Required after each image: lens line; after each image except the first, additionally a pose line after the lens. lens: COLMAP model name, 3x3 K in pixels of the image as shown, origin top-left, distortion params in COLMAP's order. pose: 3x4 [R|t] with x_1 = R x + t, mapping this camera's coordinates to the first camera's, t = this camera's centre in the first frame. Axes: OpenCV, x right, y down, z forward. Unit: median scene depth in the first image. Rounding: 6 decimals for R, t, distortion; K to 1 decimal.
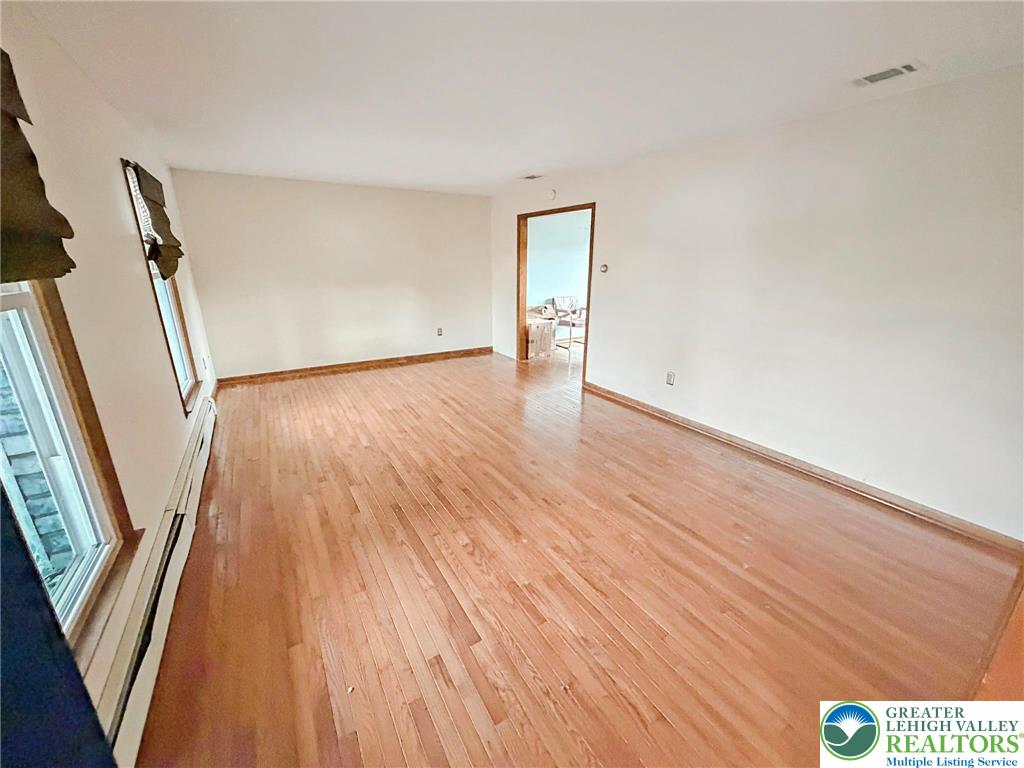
lens RADIAL K [[412.9, 0, 508.1], [0, 412.9, 383.5], [0, 0, 1]] dist [-0.000173, -0.000034]
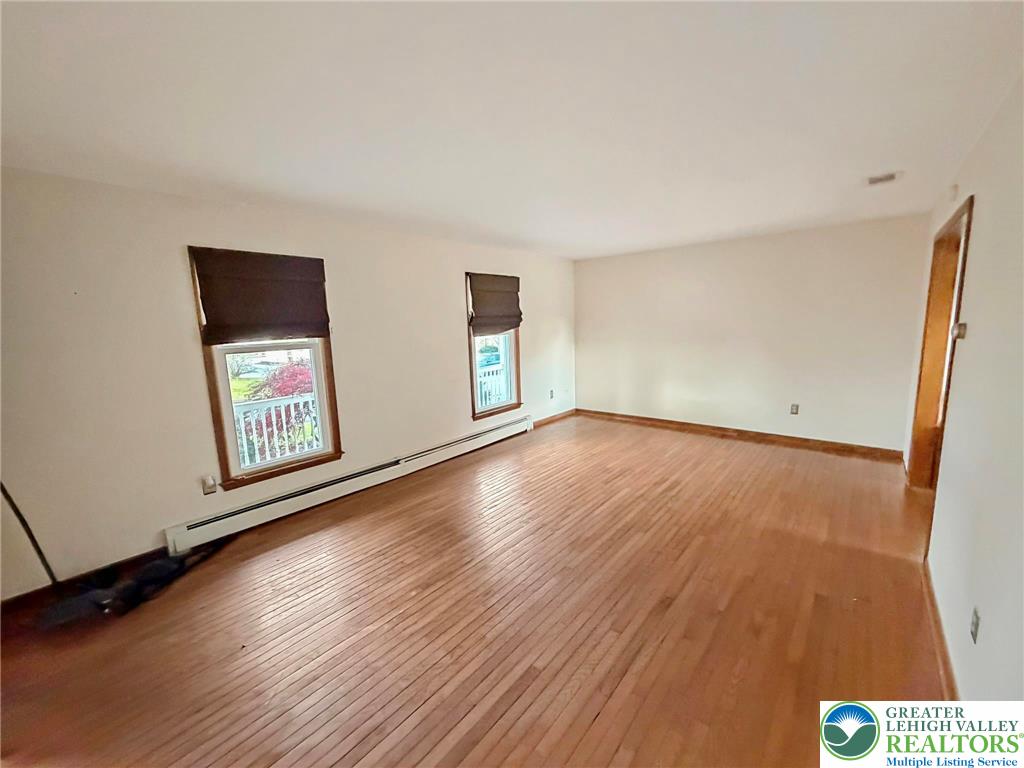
lens RADIAL K [[407.9, 0, 510.5], [0, 407.9, 380.4], [0, 0, 1]] dist [0.002149, 0.000304]
pose [[0.305350, 0.122772, -0.944293, 0.541903], [-0.242400, 0.969008, 0.047601, -0.129232], [0.920871, 0.214362, 0.325646, 0.422103]]
